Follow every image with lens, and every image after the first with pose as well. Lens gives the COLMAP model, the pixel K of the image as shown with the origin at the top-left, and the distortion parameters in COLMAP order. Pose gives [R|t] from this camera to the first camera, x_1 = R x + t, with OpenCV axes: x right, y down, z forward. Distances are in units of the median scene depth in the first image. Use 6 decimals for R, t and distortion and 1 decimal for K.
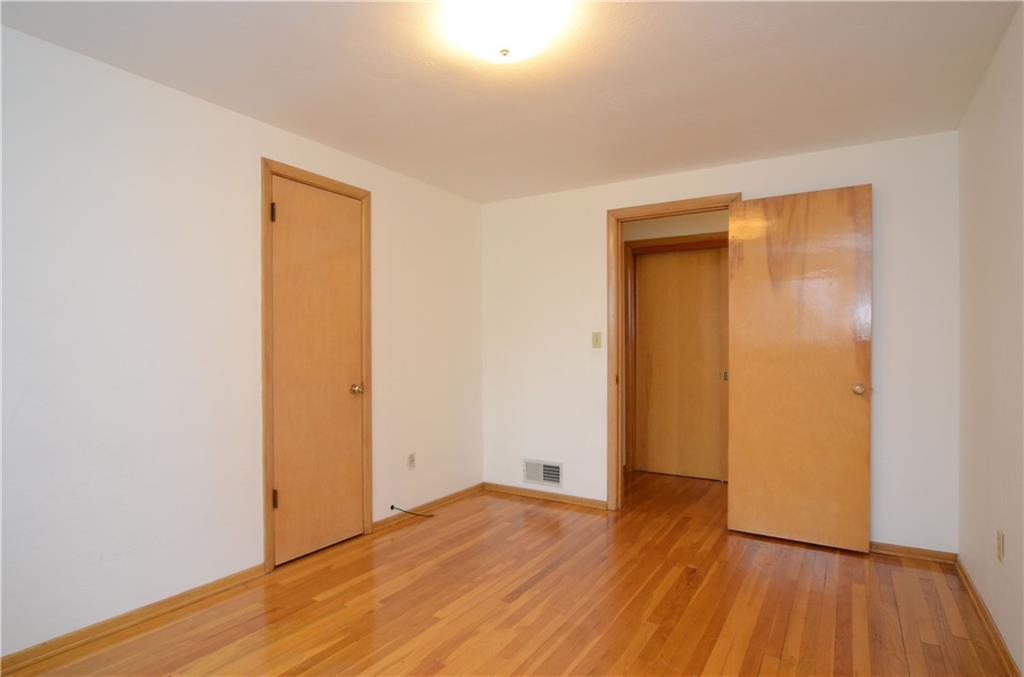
lens RADIAL K [[557.8, 0, 502.3], [0, 557.8, 334.4], [0, 0, 1]] dist [-0.015384, 0.002955]
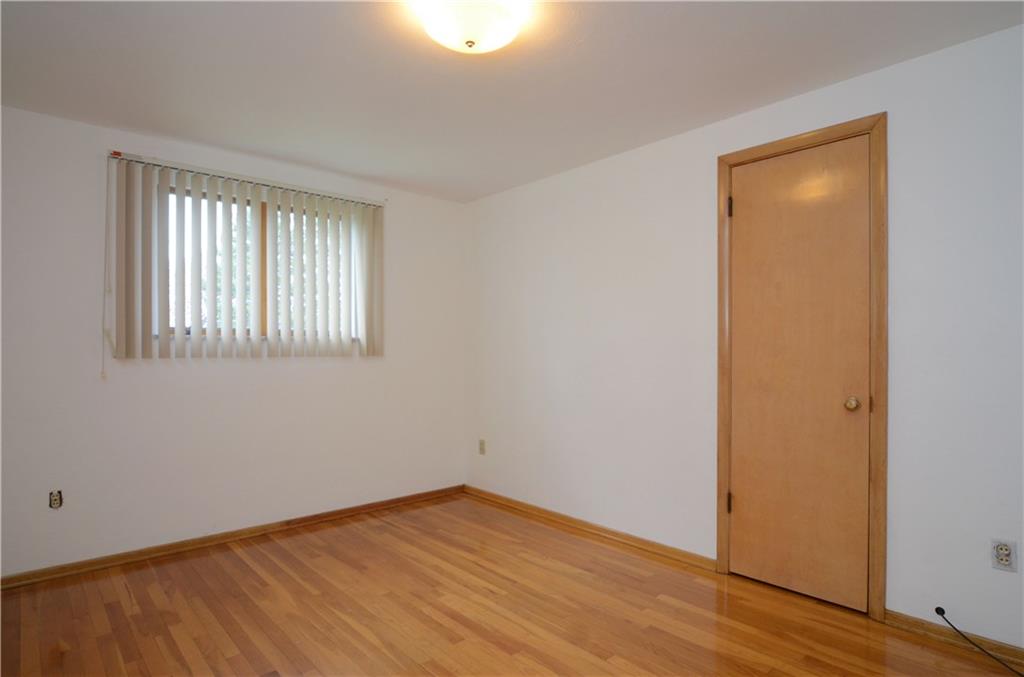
lens RADIAL K [[557.8, 0, 530.1], [0, 557.8, 351.3], [0, 0, 1]] dist [-0.015384, 0.002955]
pose [[-0.254085, 0.008233, -0.967147, 0.621542], [0.025433, 0.999675, 0.001828, 0.020122], [0.966848, -0.024133, -0.254211, 0.919875]]
